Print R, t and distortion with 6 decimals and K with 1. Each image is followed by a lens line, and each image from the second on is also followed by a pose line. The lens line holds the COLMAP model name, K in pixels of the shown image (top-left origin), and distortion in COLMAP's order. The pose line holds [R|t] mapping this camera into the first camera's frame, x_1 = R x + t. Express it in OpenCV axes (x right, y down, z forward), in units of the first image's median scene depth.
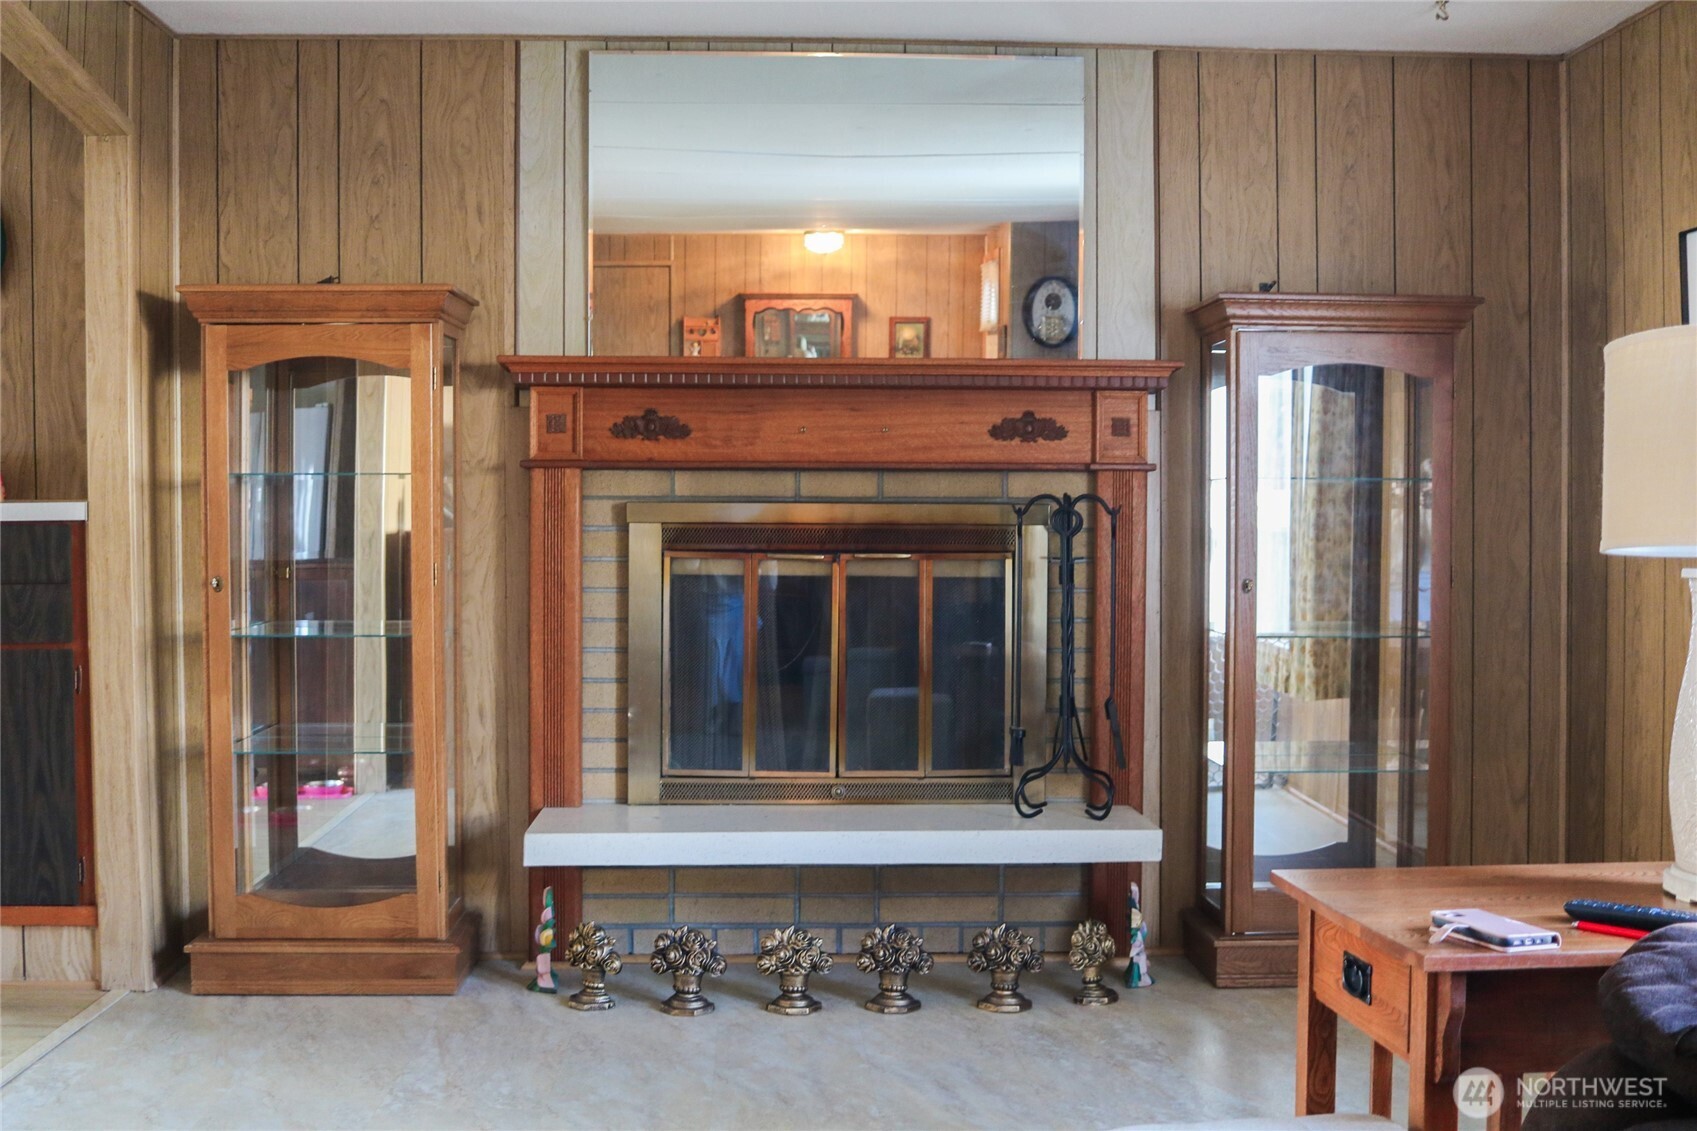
lens RADIAL K [[1922.6, 0, 853.6], [0, 1922.6, 535.9], [0, 0, 1]] dist [-0.073757, 0.000000]
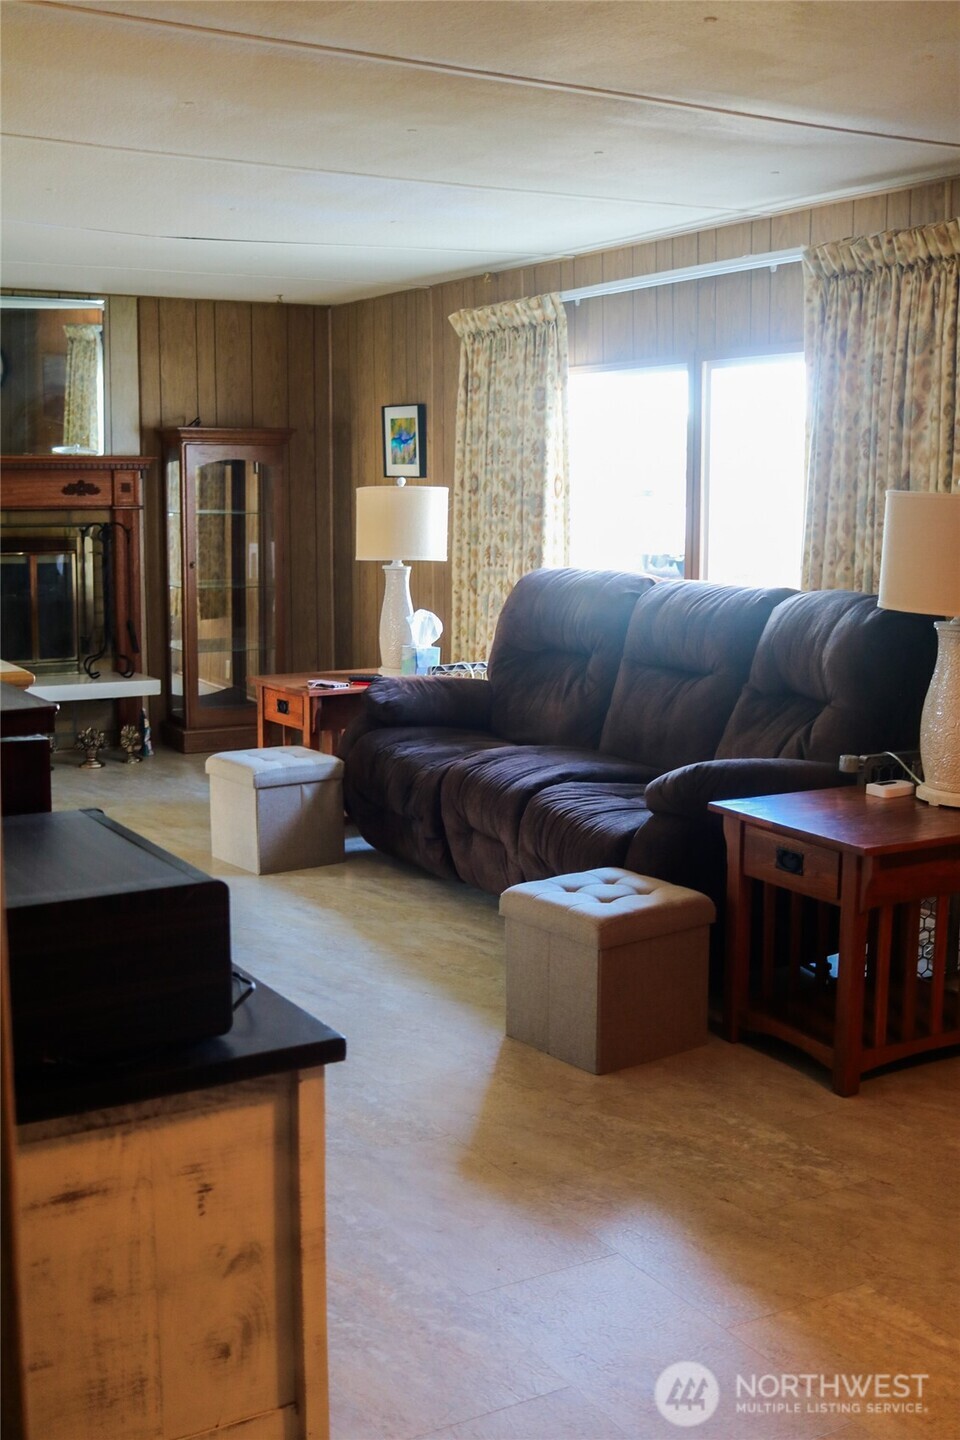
lens RADIAL K [[1631.4, 0, 480.0], [0, 1631.4, 719.1], [0, 0, 1]] dist [-0.073757, 0.000000]
pose [[0.892274, -0.065036, 0.446785, -0.310971], [0.001652, 0.990035, 0.140813, -0.055453], [-0.451491, -0.124906, 0.883490, -0.721891]]
